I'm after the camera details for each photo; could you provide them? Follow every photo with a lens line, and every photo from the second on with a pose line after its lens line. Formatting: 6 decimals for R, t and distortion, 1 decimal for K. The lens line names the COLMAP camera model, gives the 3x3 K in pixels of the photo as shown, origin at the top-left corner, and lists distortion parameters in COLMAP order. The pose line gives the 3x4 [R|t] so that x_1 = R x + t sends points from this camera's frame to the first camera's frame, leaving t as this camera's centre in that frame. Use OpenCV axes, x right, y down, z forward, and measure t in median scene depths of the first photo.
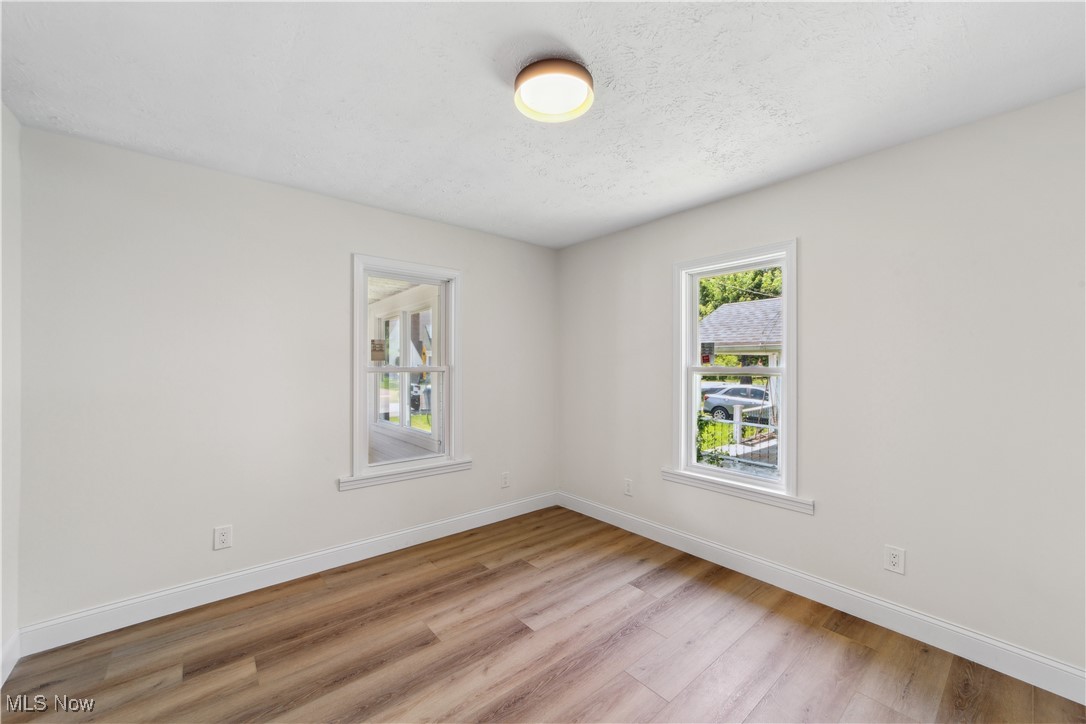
lens RADIAL K [[419.2, 0, 538.4], [0, 419.2, 369.9], [0, 0, 1]] dist [-0.013694, 0.006403]
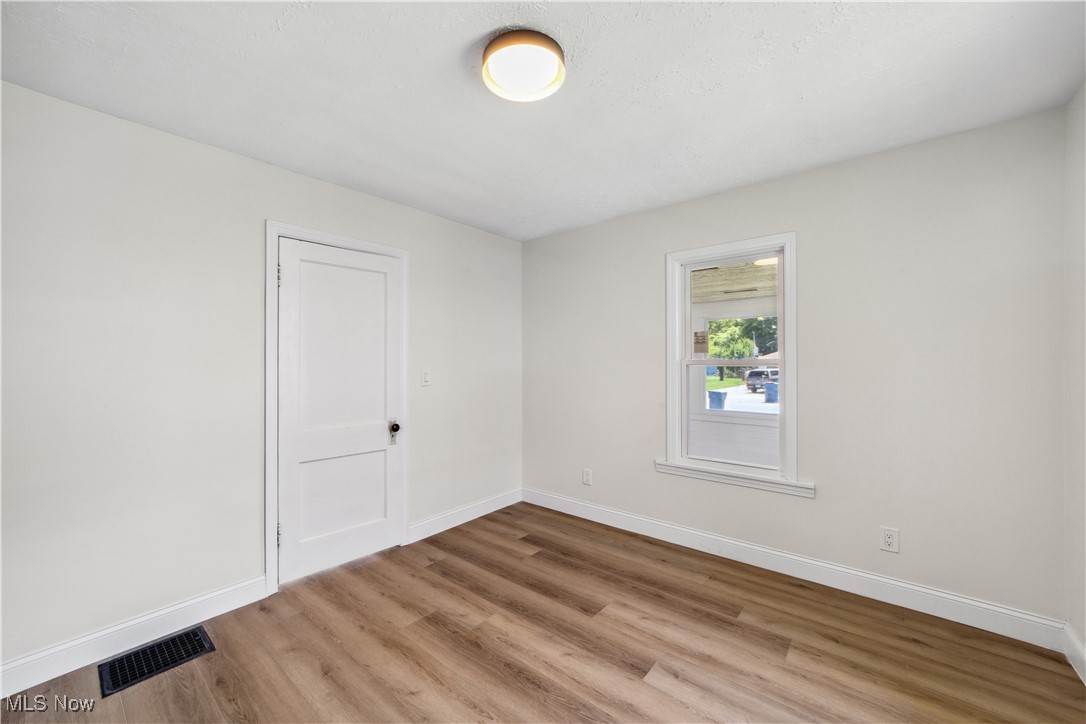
lens RADIAL K [[419.2, 0, 539.0], [0, 419.2, 362.2], [0, 0, 1]] dist [-0.013694, 0.006403]
pose [[0.184289, -0.003588, -0.982865, 0.606151], [-0.008702, 0.999948, -0.005282, 0.009842], [0.982833, 0.009527, 0.184249, 0.518805]]
